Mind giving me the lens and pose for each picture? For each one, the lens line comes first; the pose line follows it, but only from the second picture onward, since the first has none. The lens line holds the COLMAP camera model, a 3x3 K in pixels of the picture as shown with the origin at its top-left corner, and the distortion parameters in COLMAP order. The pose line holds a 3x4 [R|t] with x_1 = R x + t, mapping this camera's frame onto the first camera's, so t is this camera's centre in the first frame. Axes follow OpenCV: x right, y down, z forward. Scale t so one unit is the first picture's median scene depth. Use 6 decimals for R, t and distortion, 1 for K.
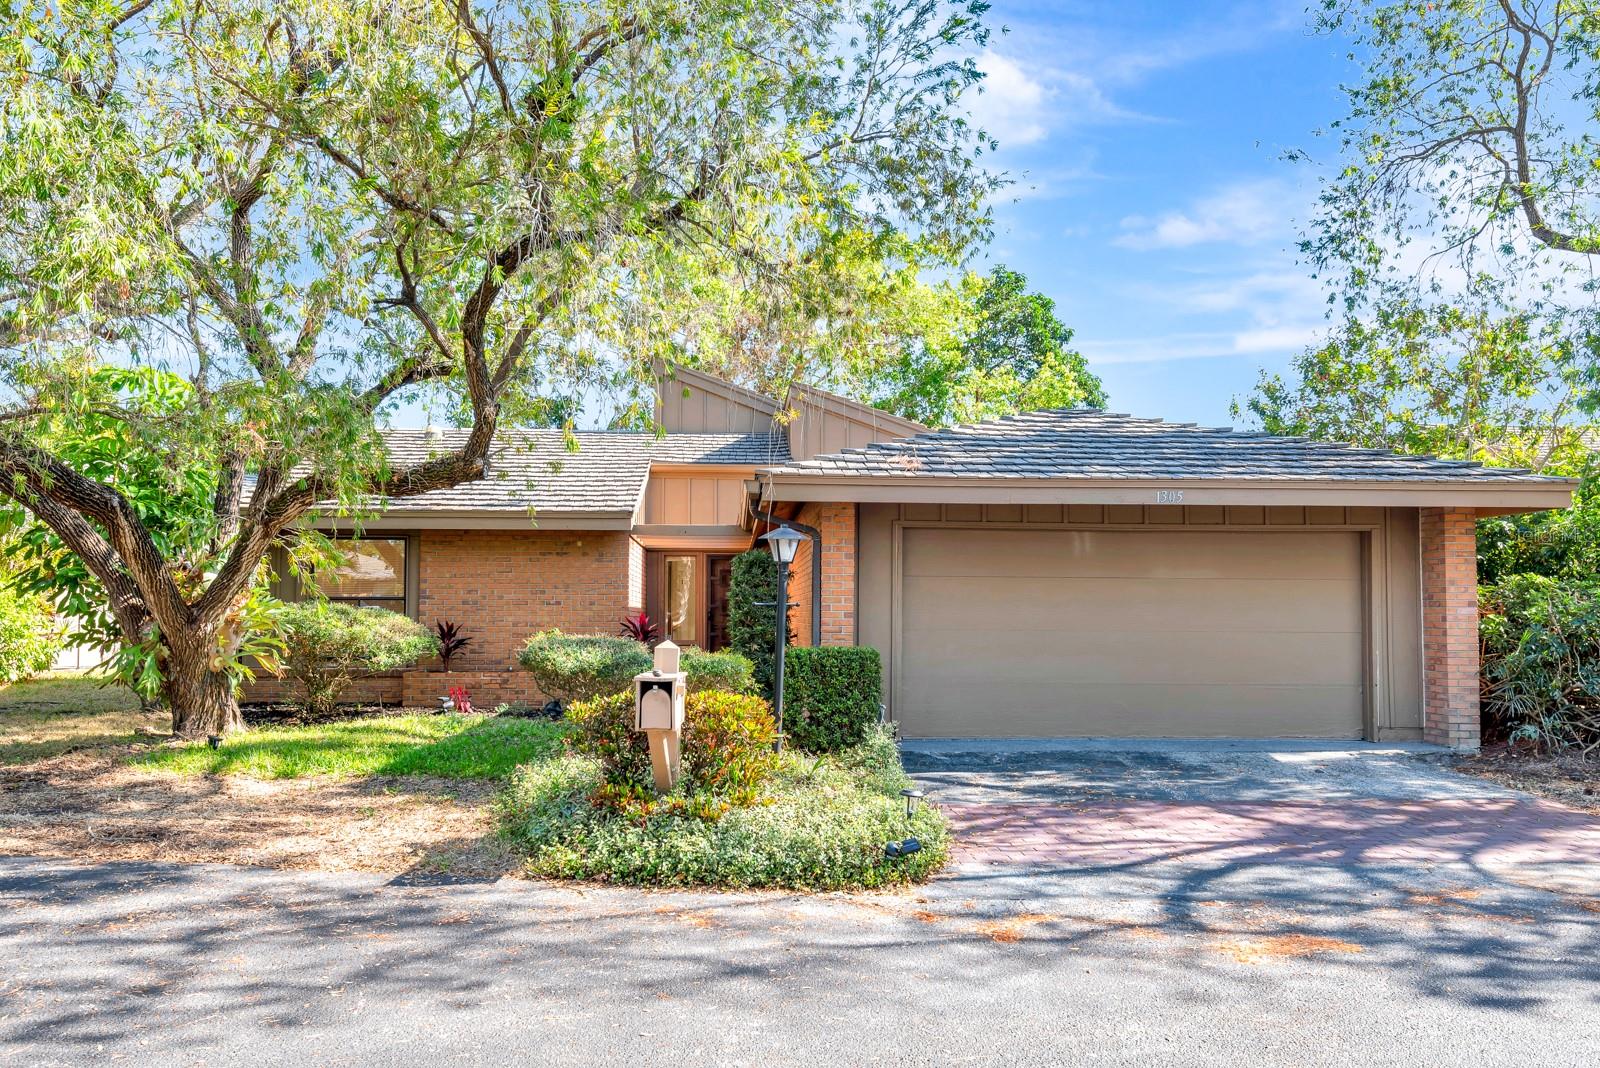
lens RADIAL K [[1202.3, 0, 800.5], [0, 1202.3, 537.1], [0, 0, 1]] dist [-0.000202, -0.001493]
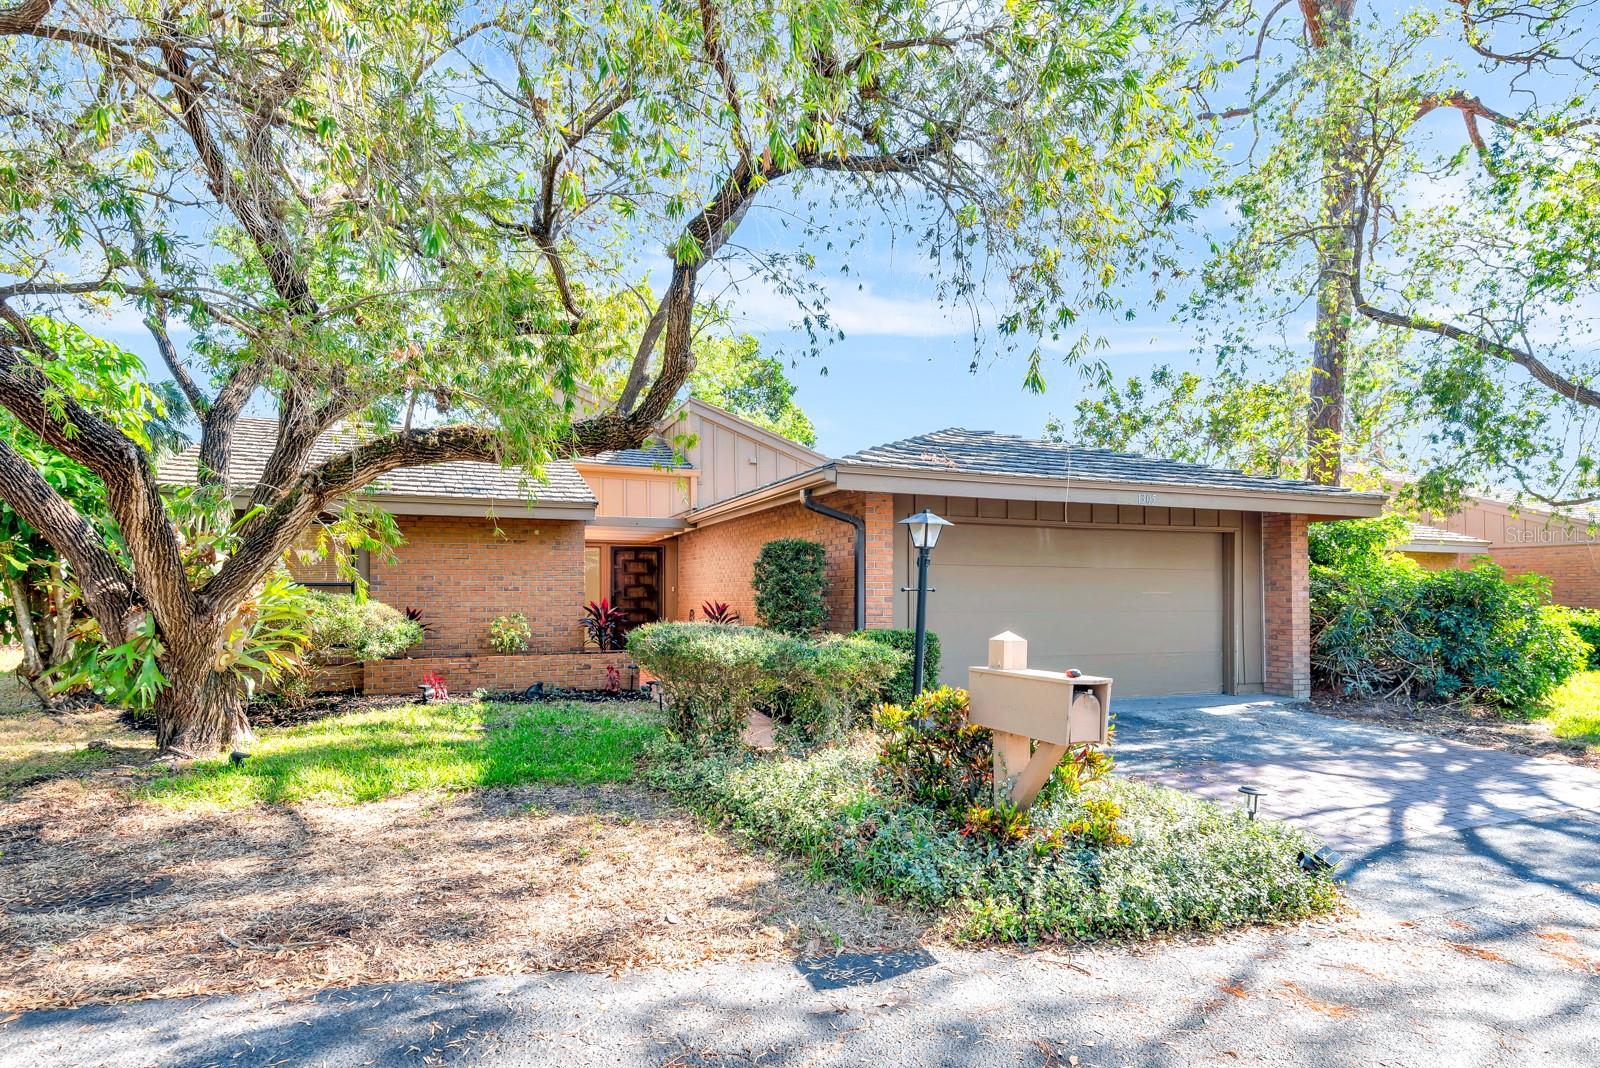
lens RADIAL K [[878.0, 0, 816.1], [0, 878.0, 581.3], [0, 0, 1]] dist [0.002836, 0.000882]
pose [[0.950075, 0.001014, 0.312021, -0.250144], [-0.015379, 0.998931, 0.043582, 0.014618], [-0.311643, -0.046205, 0.949075, 0.259862]]
